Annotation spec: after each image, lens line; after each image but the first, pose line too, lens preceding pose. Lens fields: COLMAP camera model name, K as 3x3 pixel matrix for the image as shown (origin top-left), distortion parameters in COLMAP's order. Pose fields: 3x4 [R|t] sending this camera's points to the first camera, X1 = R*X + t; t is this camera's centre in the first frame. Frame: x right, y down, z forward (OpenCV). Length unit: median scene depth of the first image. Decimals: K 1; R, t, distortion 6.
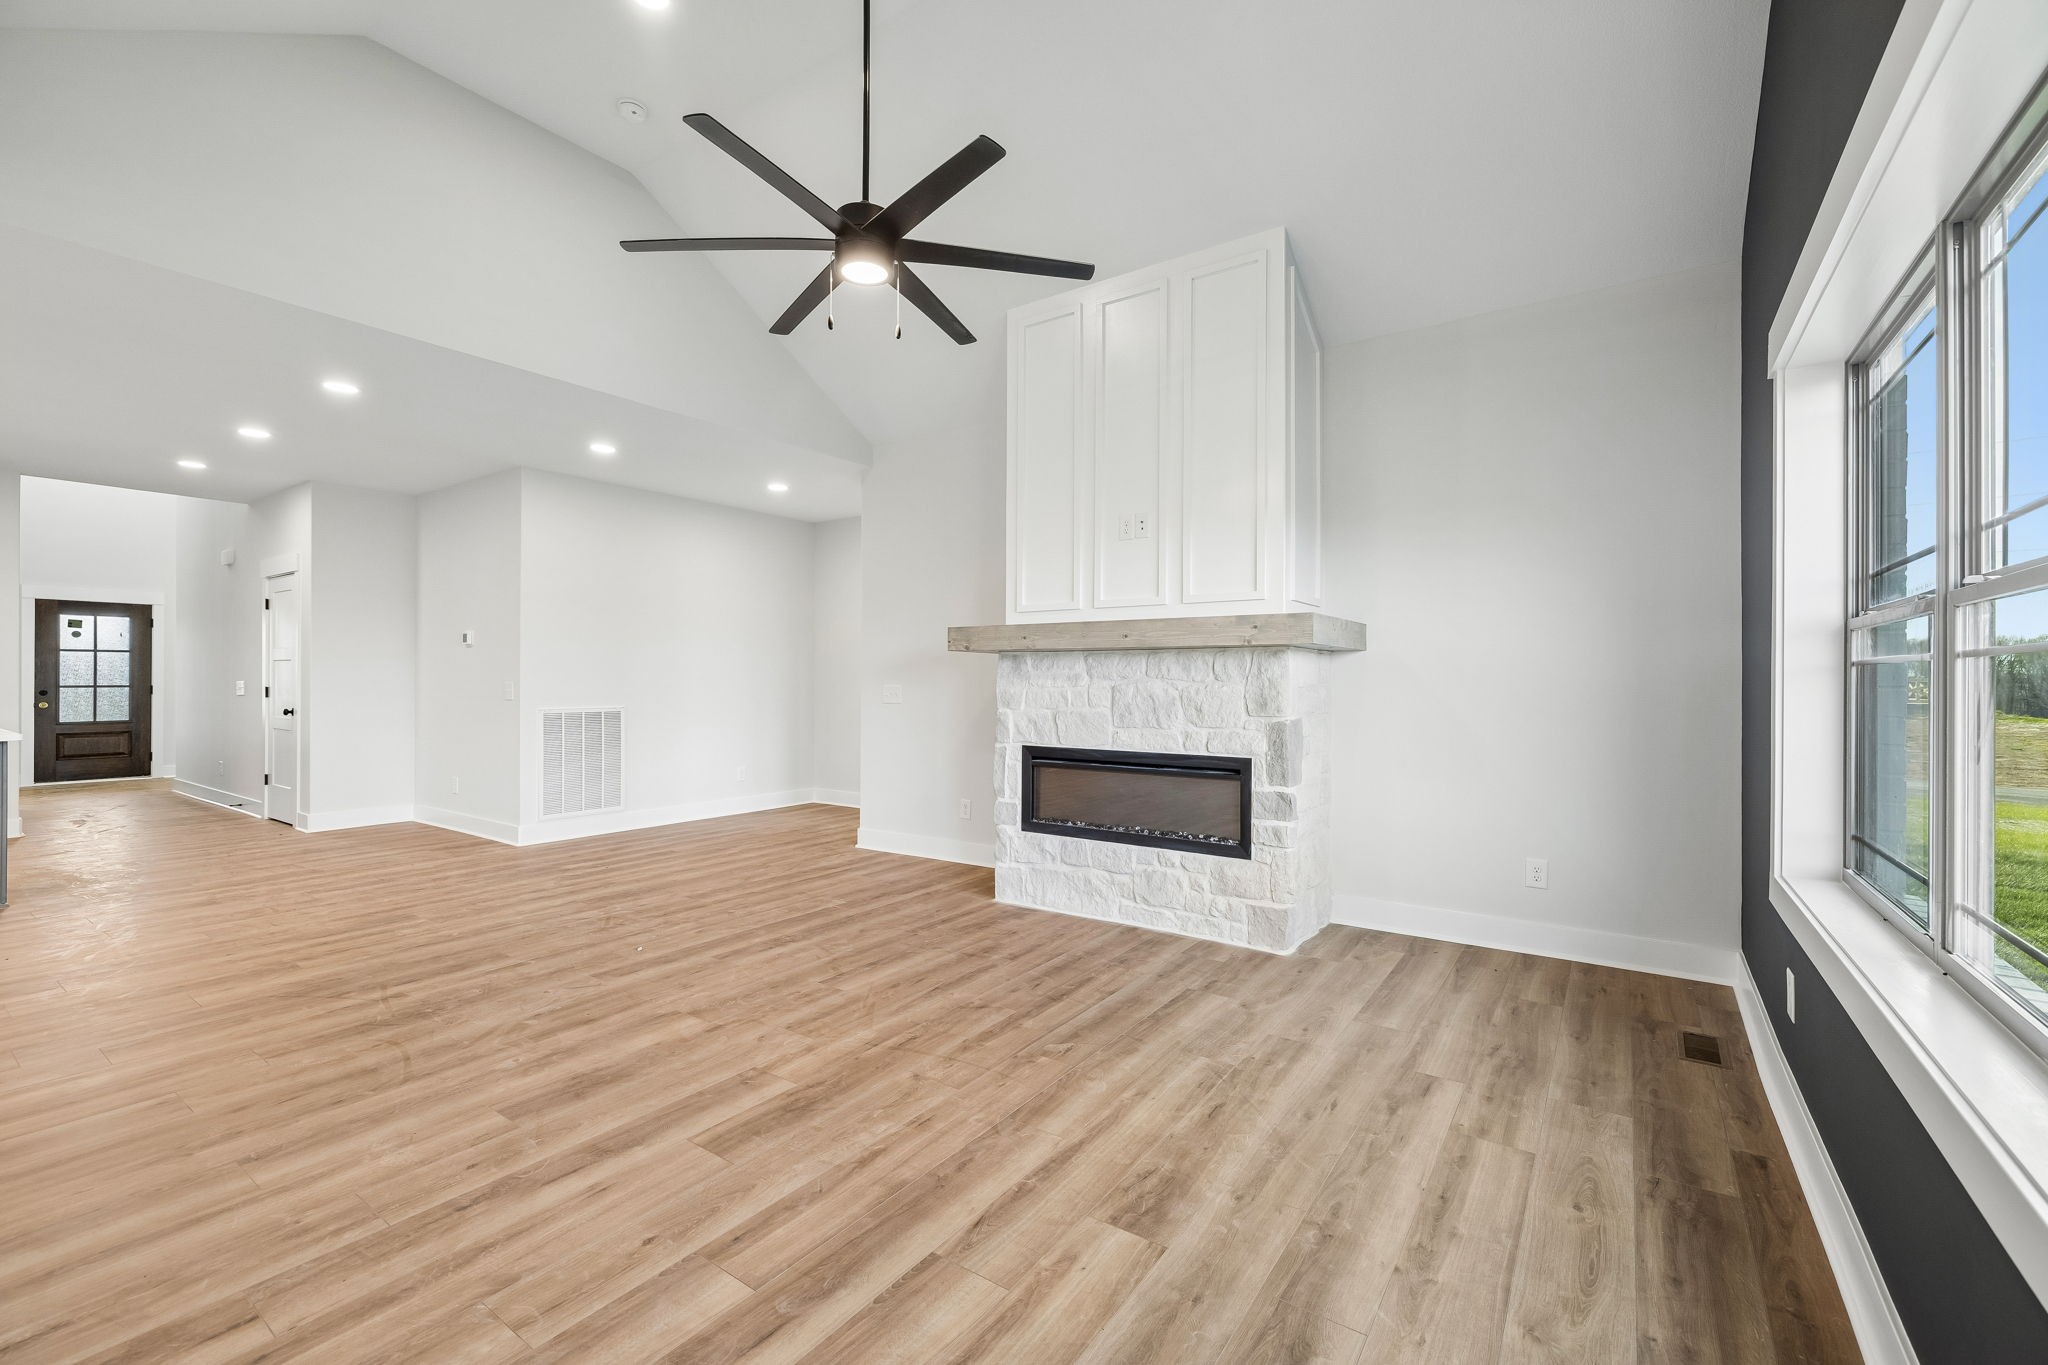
lens RADIAL K [[853.1, 0, 1034.7], [0, 853.1, 677.5], [0, 0, 1]] dist [-0.003615, -0.000672]
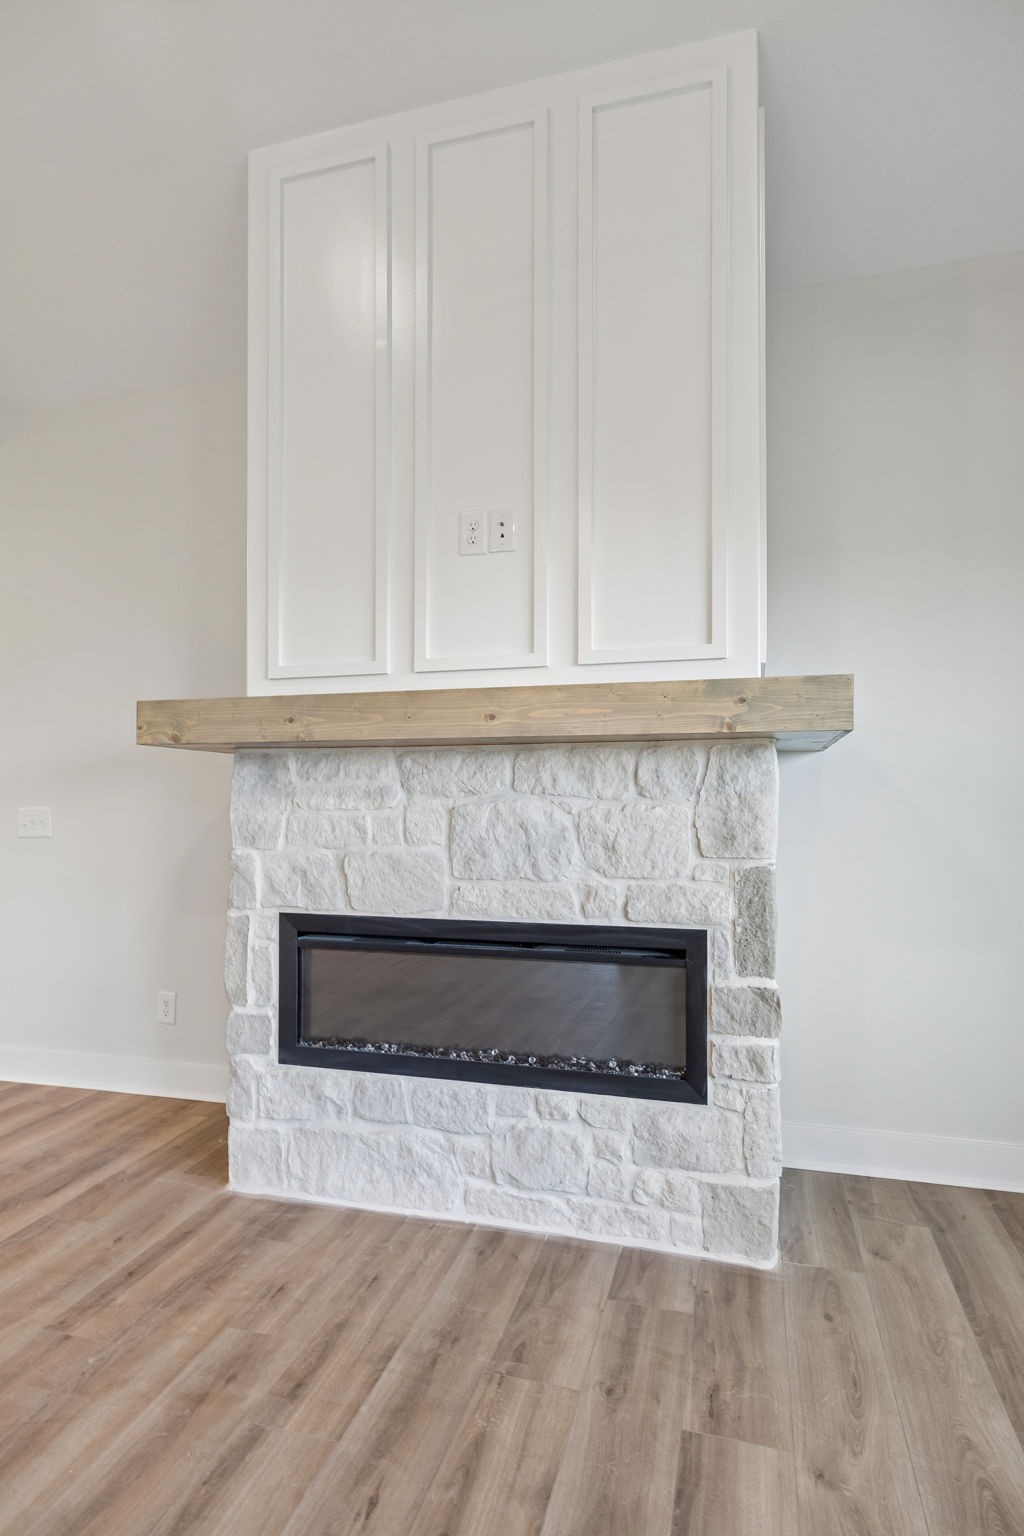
lens RADIAL K [[841.9, 0, 512.4], [0, 841.9, 794.0], [0, 0, 1]] dist [-0.004074, -0.001097]
pose [[0.947506, -0.002689, 0.319726, -0.052975], [0.003166, 0.999995, -0.000973, 0.001581], [-0.319722, 0.001934, 0.947509, 0.475481]]
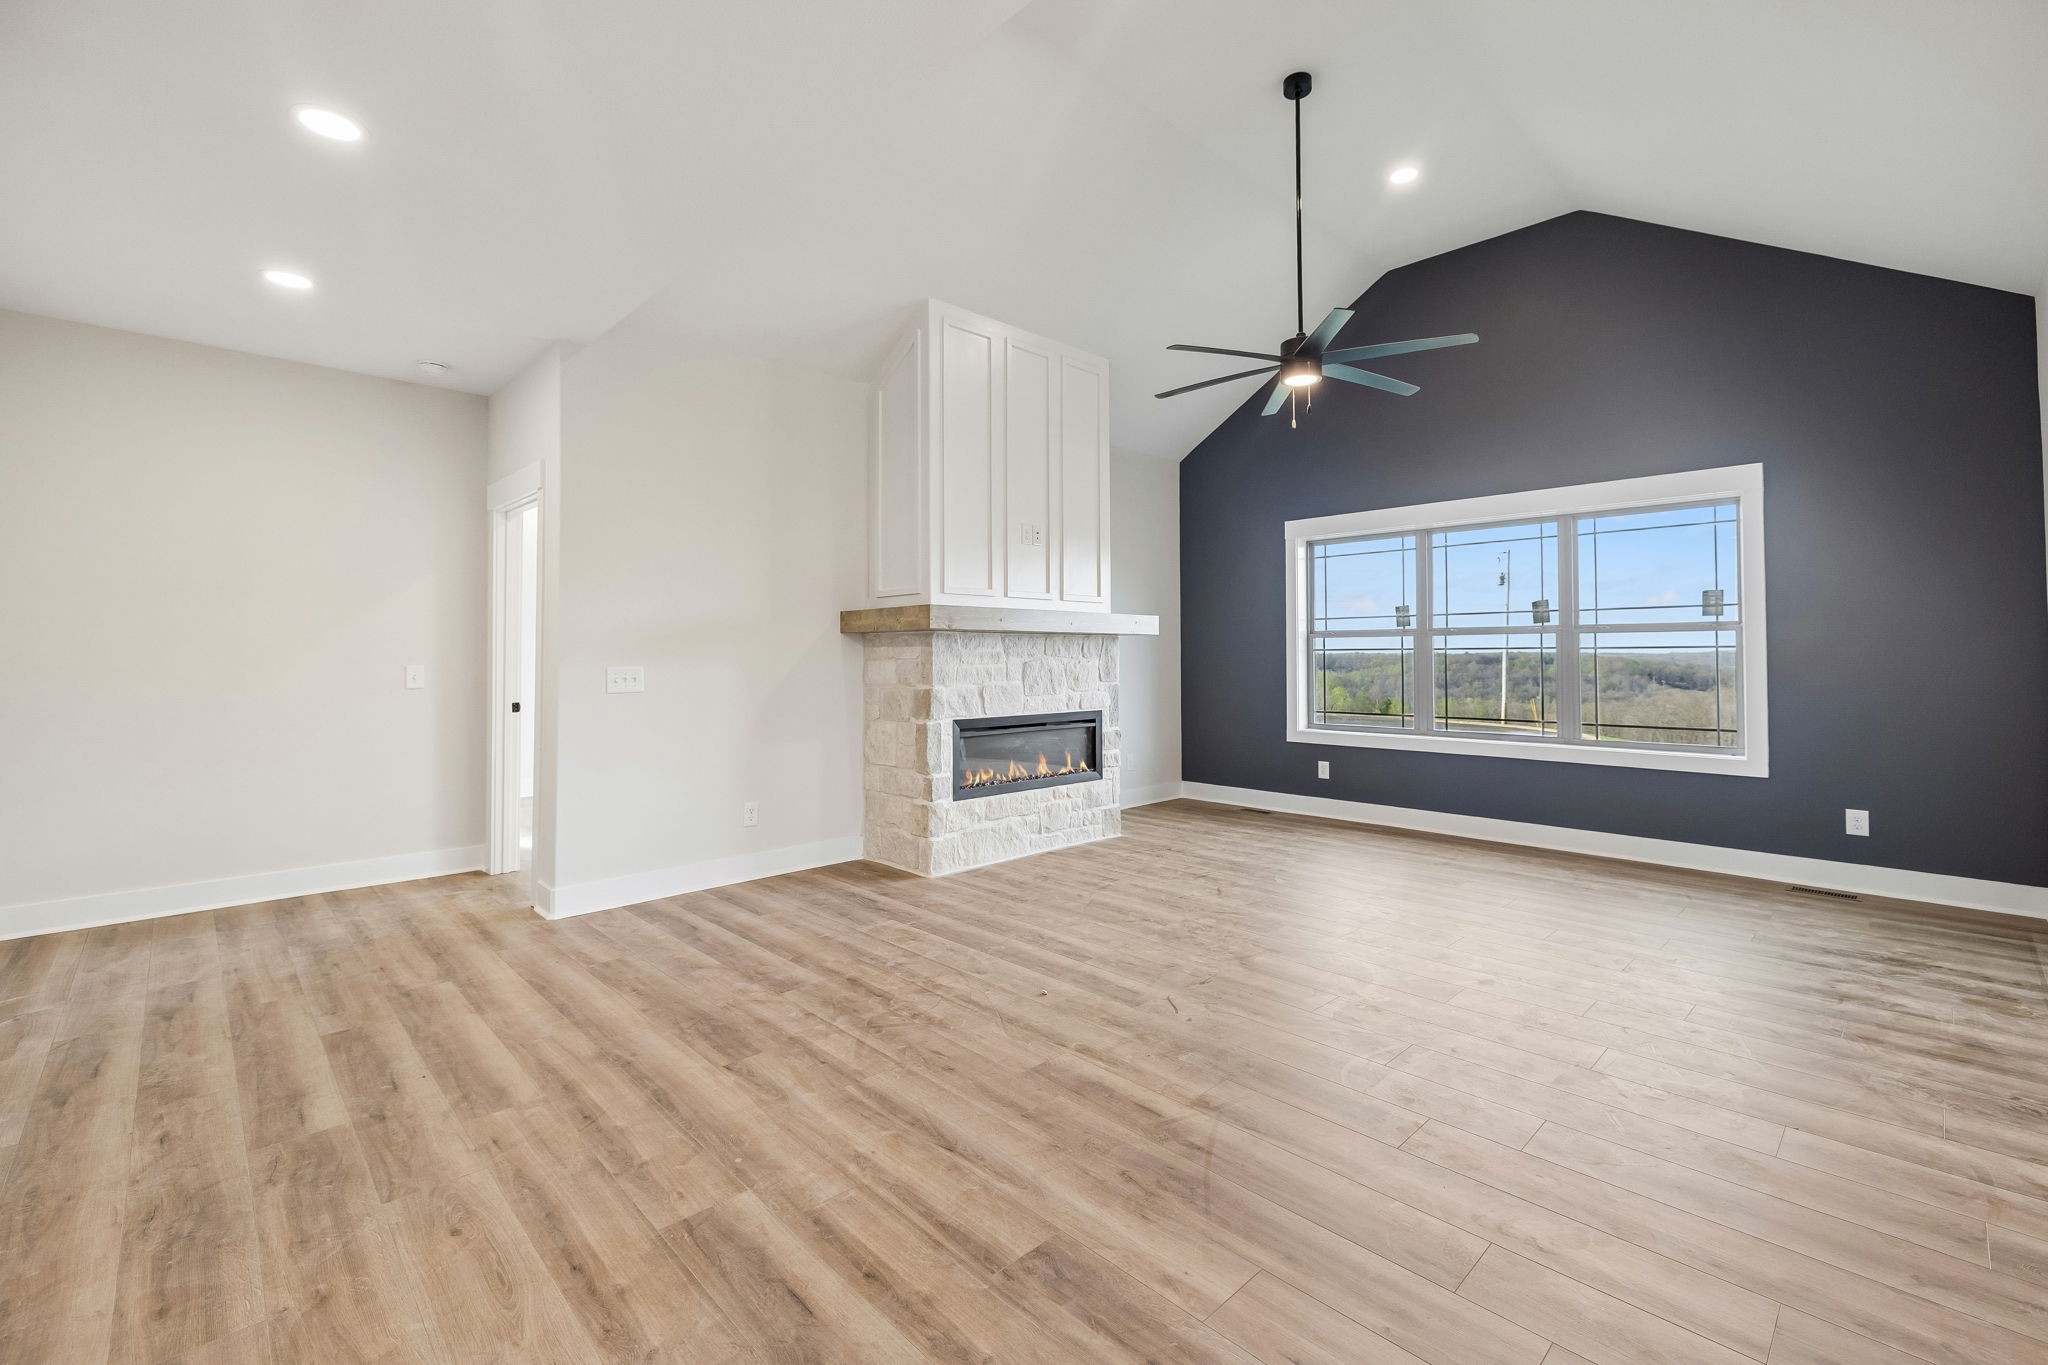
lens RADIAL K [[853.1, 0, 1037.1], [0, 853.1, 631.8], [0, 0, 1]] dist [-0.003615, -0.000672]
pose [[0.205709, 0.023637, 0.978328, -1.165961], [-0.001582, 0.999715, -0.023821, -0.005265], [-0.978612, 0.003353, 0.205688, 0.771469]]
